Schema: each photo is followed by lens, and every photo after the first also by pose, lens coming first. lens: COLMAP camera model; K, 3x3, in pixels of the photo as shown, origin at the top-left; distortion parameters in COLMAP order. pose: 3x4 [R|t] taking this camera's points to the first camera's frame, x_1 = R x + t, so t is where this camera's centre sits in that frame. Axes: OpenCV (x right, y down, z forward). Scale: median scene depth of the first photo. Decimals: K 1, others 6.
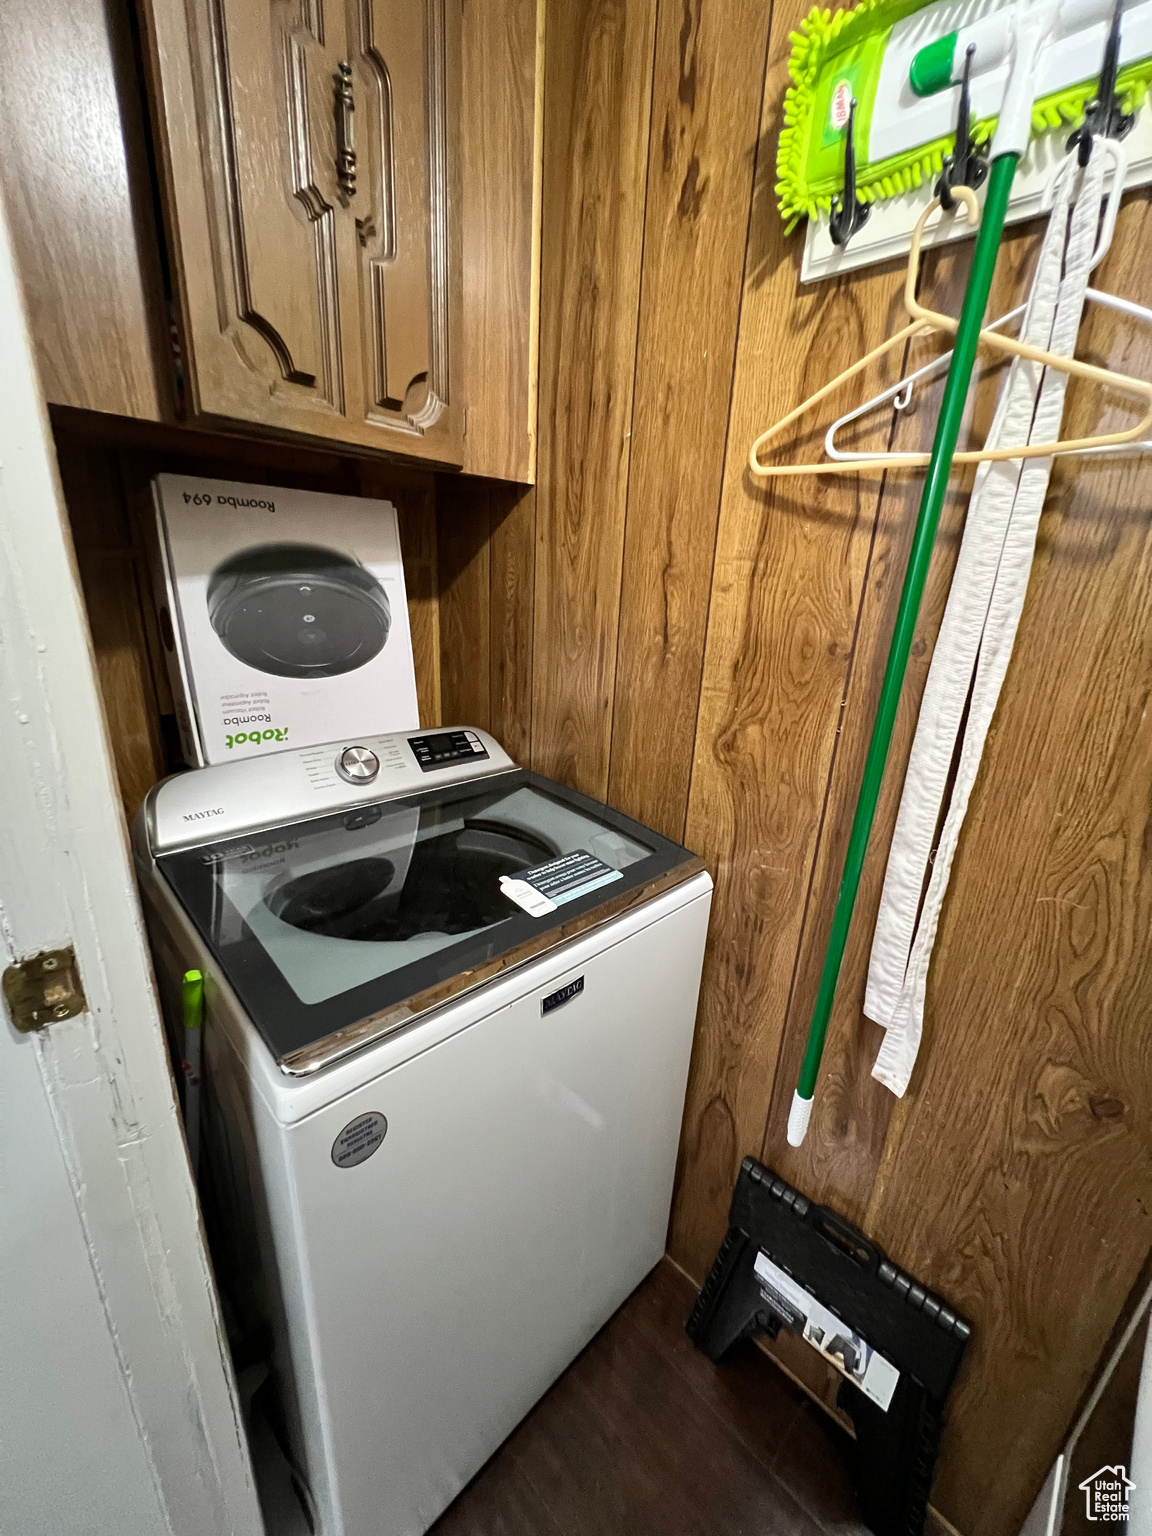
lens RADIAL K [[617.2, 0, 579.8], [0, 617.2, 762.6], [0, 0, 1]] dist [-0.003887, 0.000690]
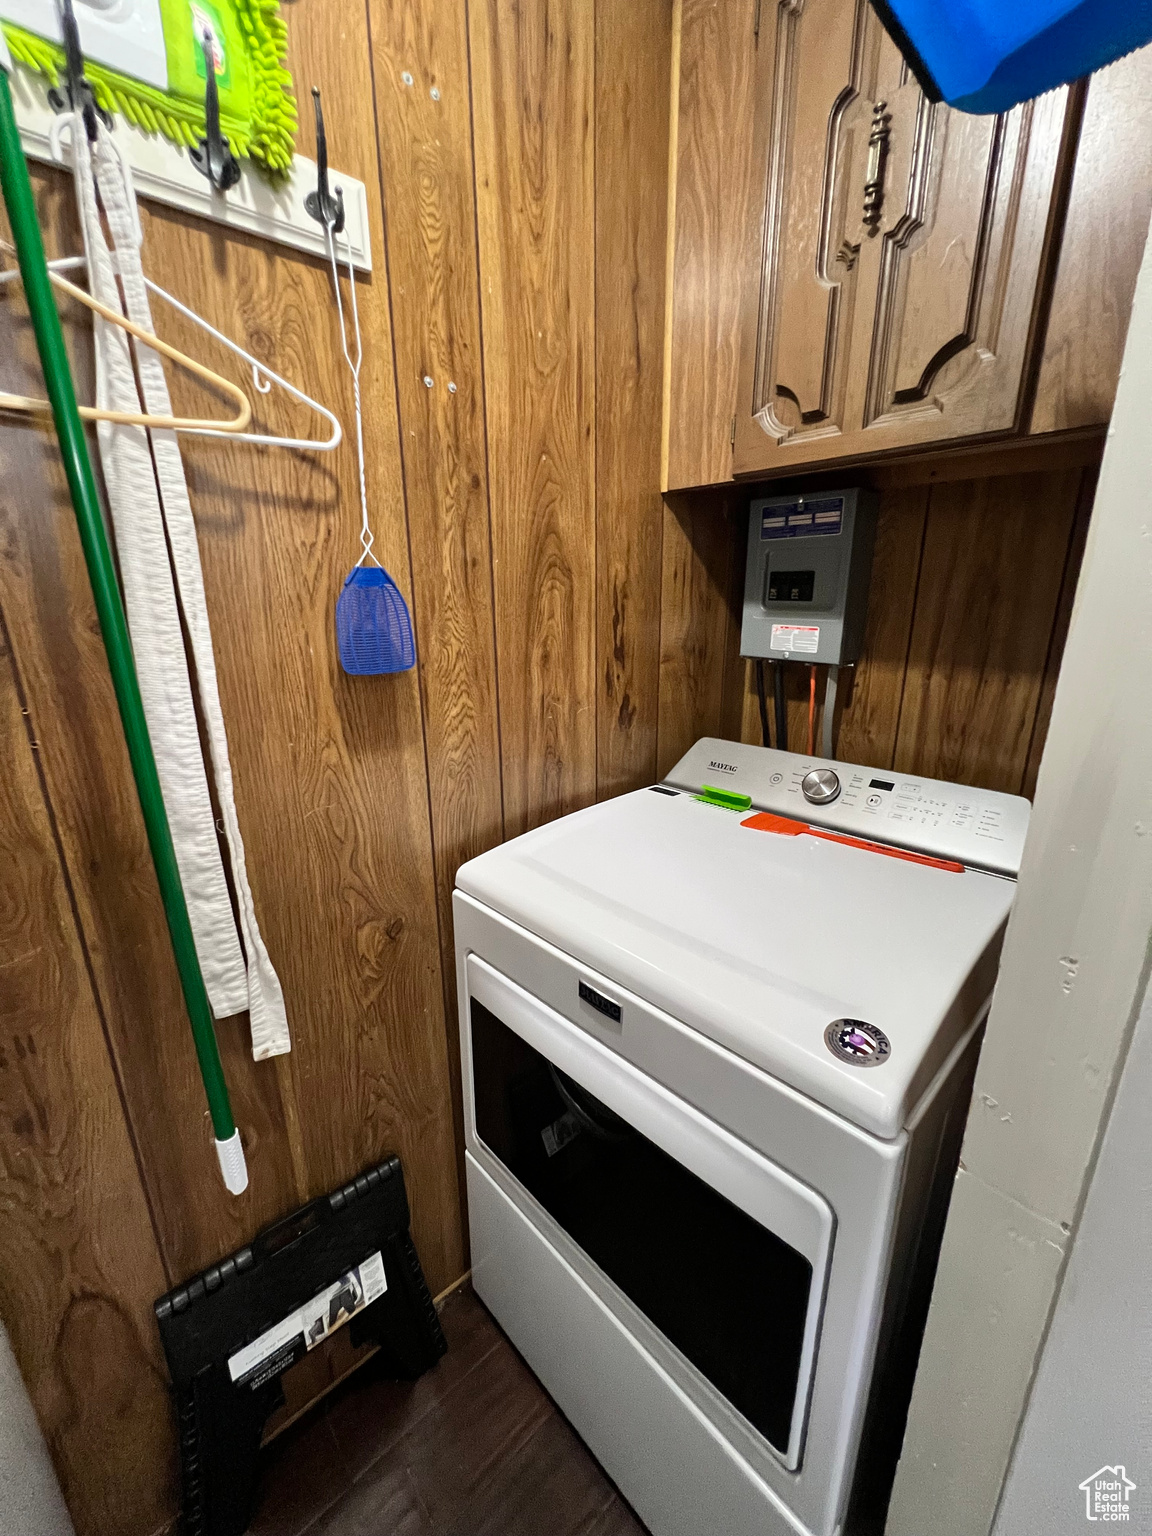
lens RADIAL K [[617.2, 0, 578.2], [0, 617.2, 767.6], [0, 0, 1]] dist [-0.003887, 0.000690]
pose [[0.057639, -0.308324, 0.949534, -0.311891], [0.315515, 0.907992, 0.275683, -0.027000], [-0.947168, 0.283702, 0.149616, 0.261058]]
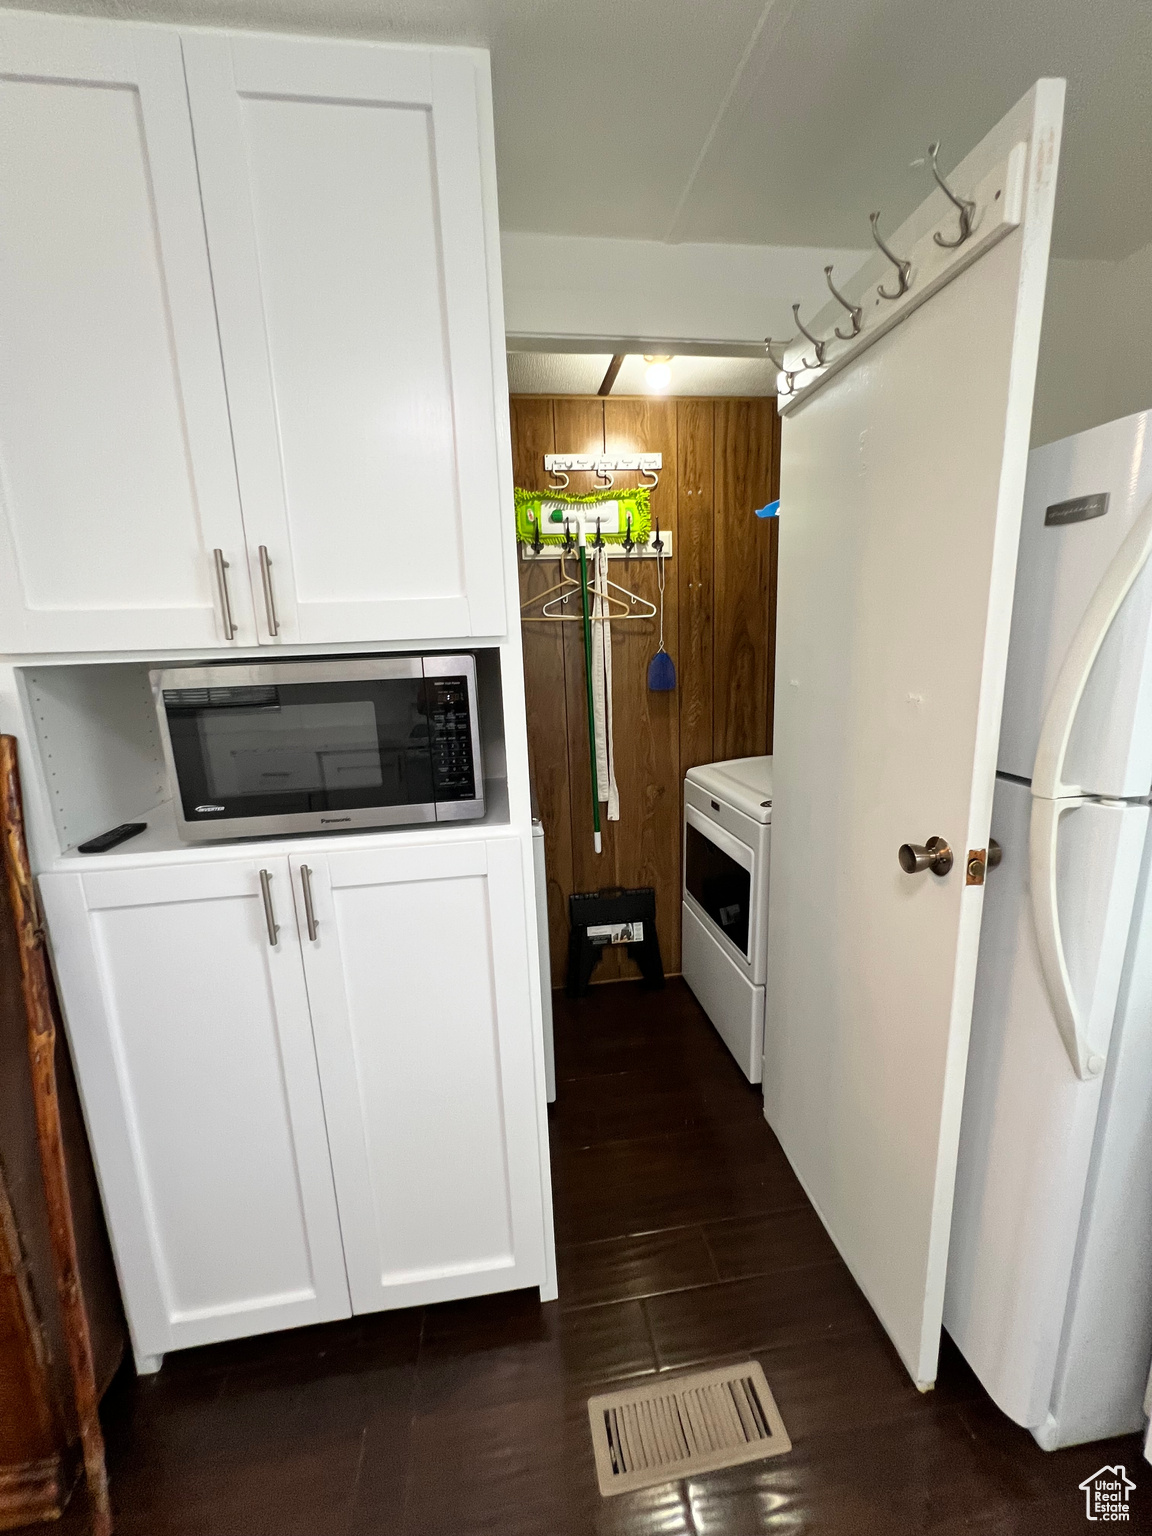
lens RADIAL K [[619.1, 0, 579.4], [0, 619.1, 769.9], [0, 0, 1]] dist [-0.004175, -0.000213]
pose [[0.603608, -0.217515, 0.767037, -1.958080], [0.303793, 0.952234, 0.030968, 0.173799], [-0.737135, 0.214328, 0.640856, -0.884342]]
